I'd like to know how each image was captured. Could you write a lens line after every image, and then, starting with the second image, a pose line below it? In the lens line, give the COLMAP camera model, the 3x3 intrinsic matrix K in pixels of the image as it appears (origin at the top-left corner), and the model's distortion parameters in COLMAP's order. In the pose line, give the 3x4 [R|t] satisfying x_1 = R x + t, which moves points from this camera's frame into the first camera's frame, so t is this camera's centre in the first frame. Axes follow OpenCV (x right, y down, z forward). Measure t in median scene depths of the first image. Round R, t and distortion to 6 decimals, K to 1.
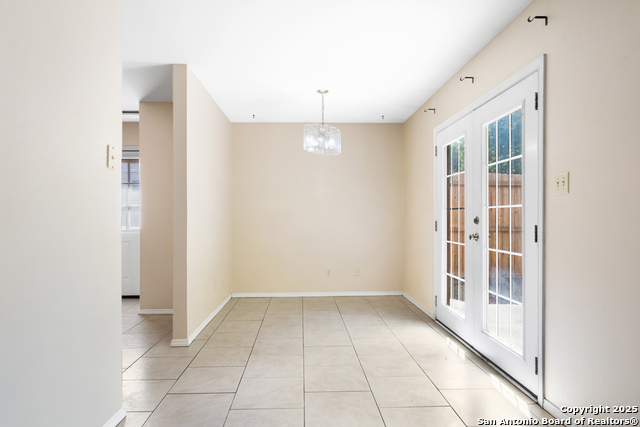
lens RADIAL K [[381.8, 0, 314.5], [0, 381.8, 216.5], [0, 0, 1]] dist [-0.005531, -0.002478]
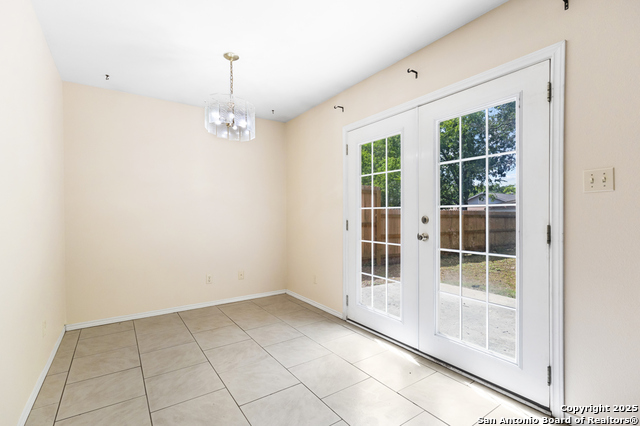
lens RADIAL K [[296.6, 0, 318.2], [0, 296.6, 215.9], [0, 0, 1]] dist [-0.001424, -0.000266]
pose [[0.842757, -0.005586, 0.538266, -0.163756], [0.002804, 0.999978, 0.005988, -0.003566], [-0.538288, -0.003538, 0.842754, 0.401087]]
